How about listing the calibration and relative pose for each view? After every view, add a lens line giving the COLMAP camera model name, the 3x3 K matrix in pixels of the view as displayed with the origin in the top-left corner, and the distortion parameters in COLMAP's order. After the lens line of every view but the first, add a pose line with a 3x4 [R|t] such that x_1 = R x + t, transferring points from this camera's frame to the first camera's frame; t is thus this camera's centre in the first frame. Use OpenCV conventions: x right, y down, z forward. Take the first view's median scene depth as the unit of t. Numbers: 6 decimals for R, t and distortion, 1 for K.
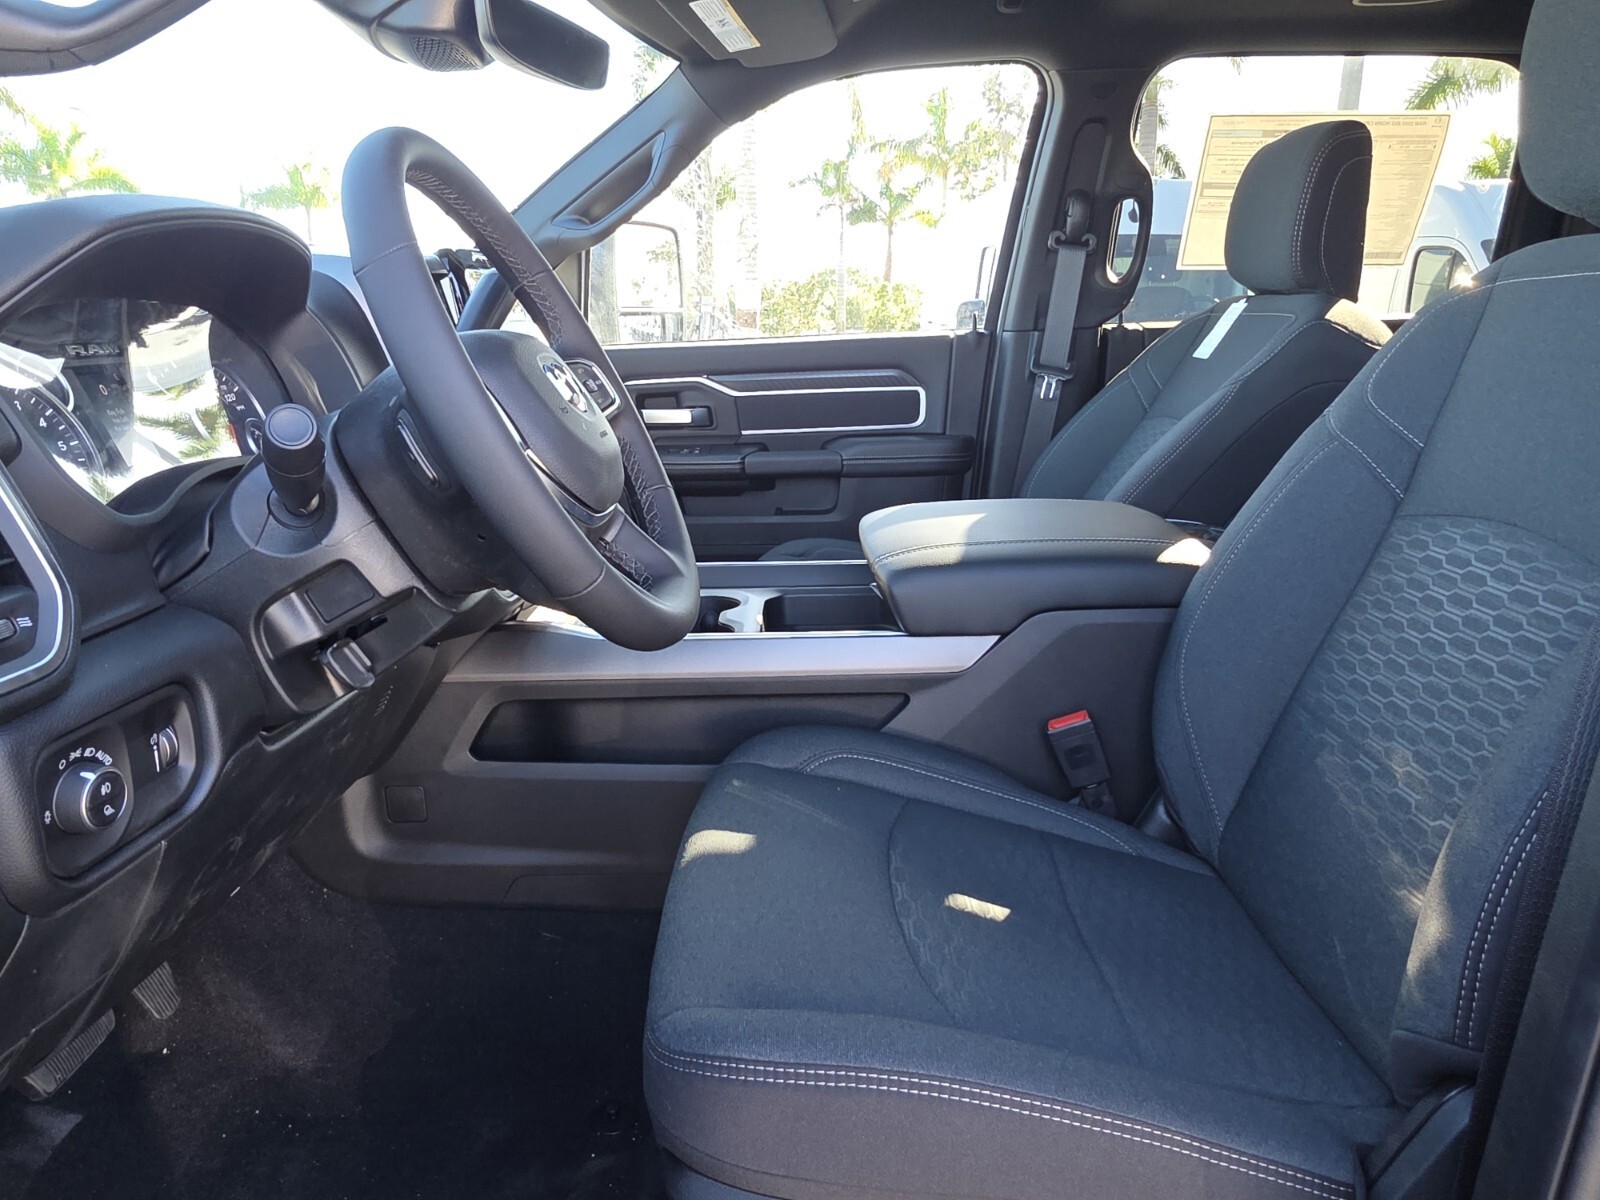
lens RADIAL K [[1086.4, 0, 789.6], [0, 1086.4, 598.6], [0, 0, 1]] dist [0.006539, -0.004538]
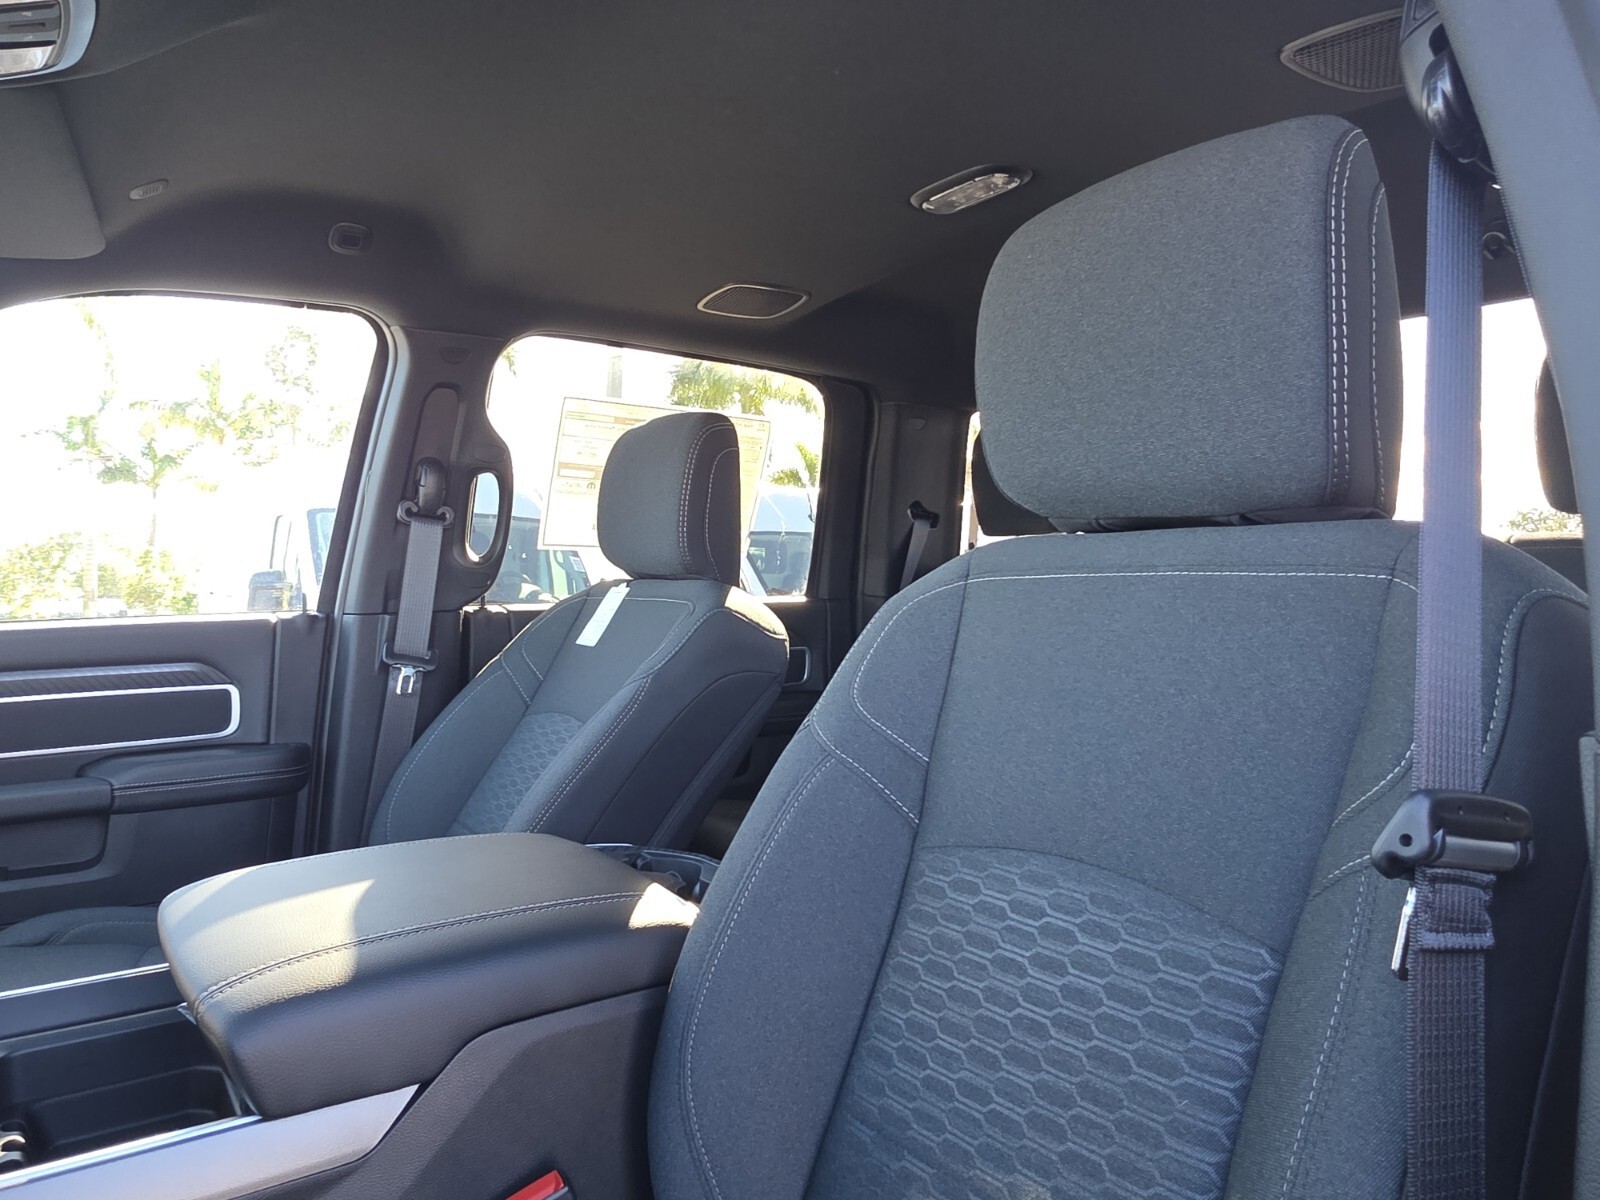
lens RADIAL K [[1086.4, 0, 789.6], [0, 1086.4, 598.6], [0, 0, 1]] dist [0.006539, -0.004538]
pose [[0.815579, 0.007589, 0.578596, -0.004658], [0.132492, 0.970901, -0.199494, -0.071722], [-0.563273, 0.239363, 0.790840, 0.232560]]
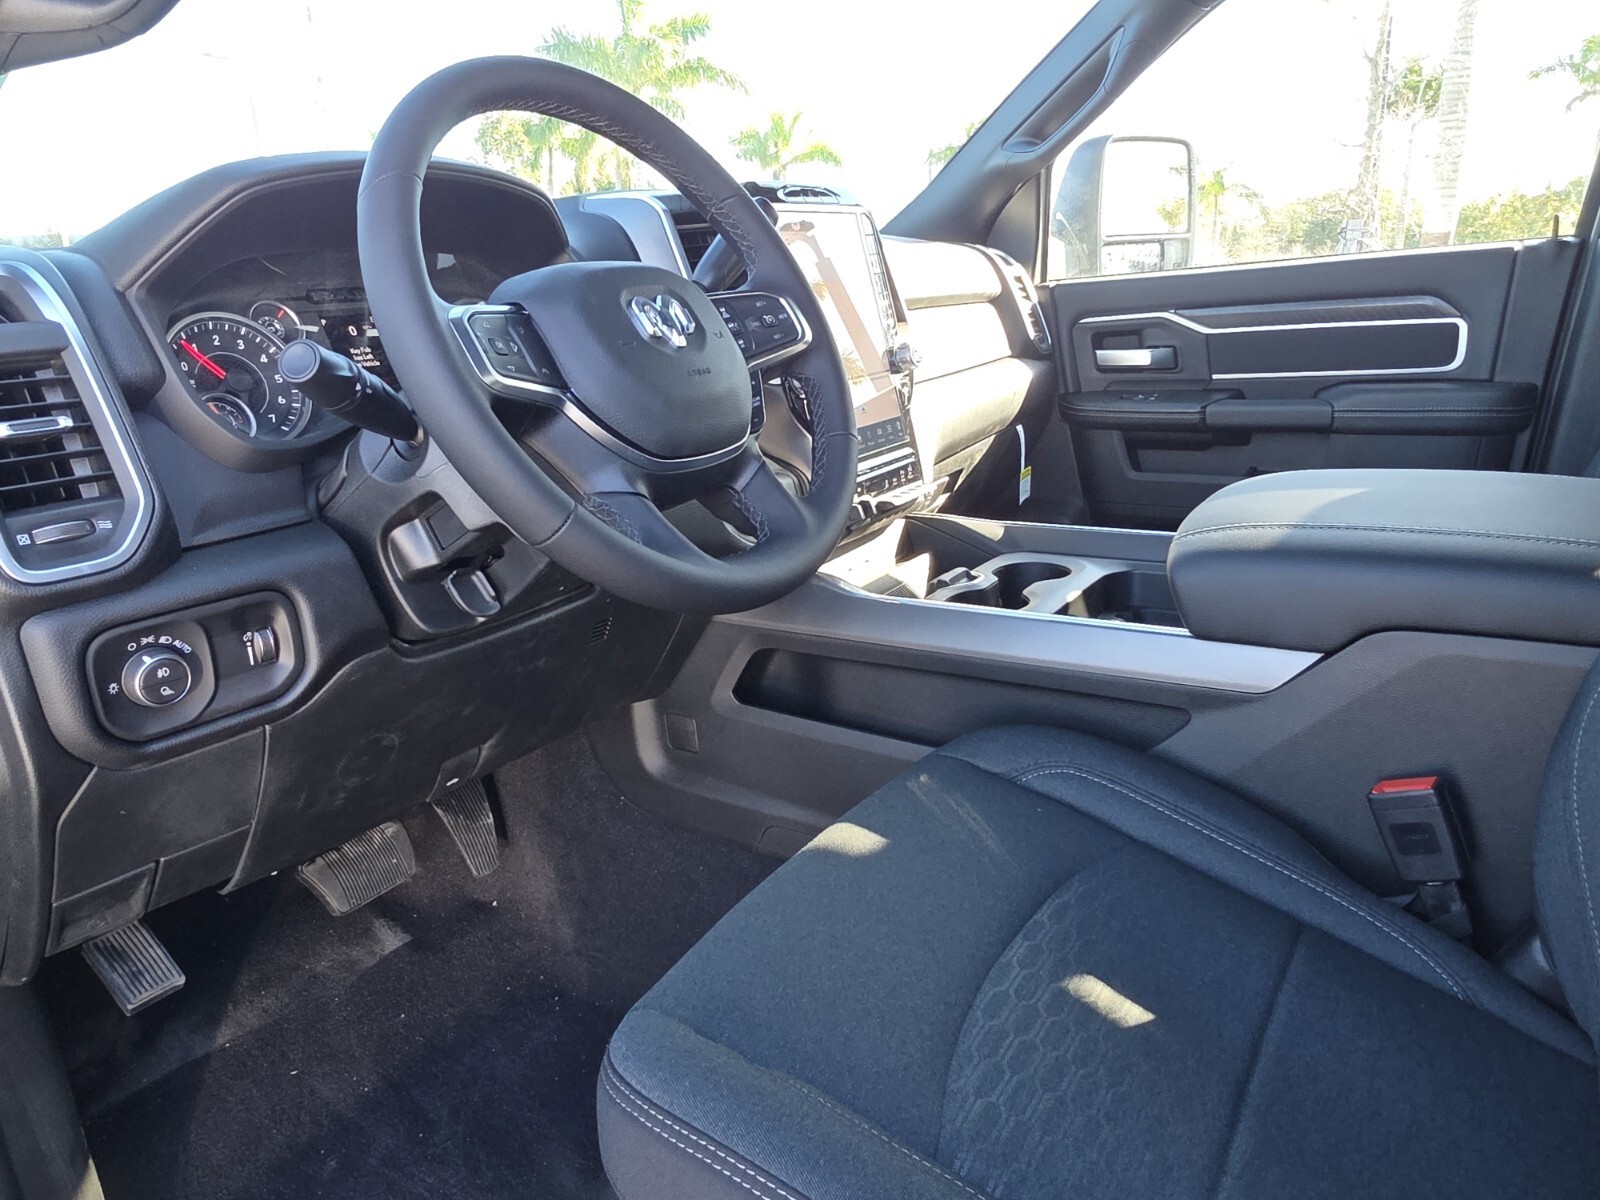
lens RADIAL K [[1086.4, 0, 789.6], [0, 1086.4, 598.6], [0, 0, 1]] dist [0.006539, -0.004538]
pose [[0.844225, 0.115729, -0.523346, 0.215918], [-0.089810, 0.993150, 0.074742, -0.020756], [0.528411, -0.016097, 0.848836, 0.145333]]
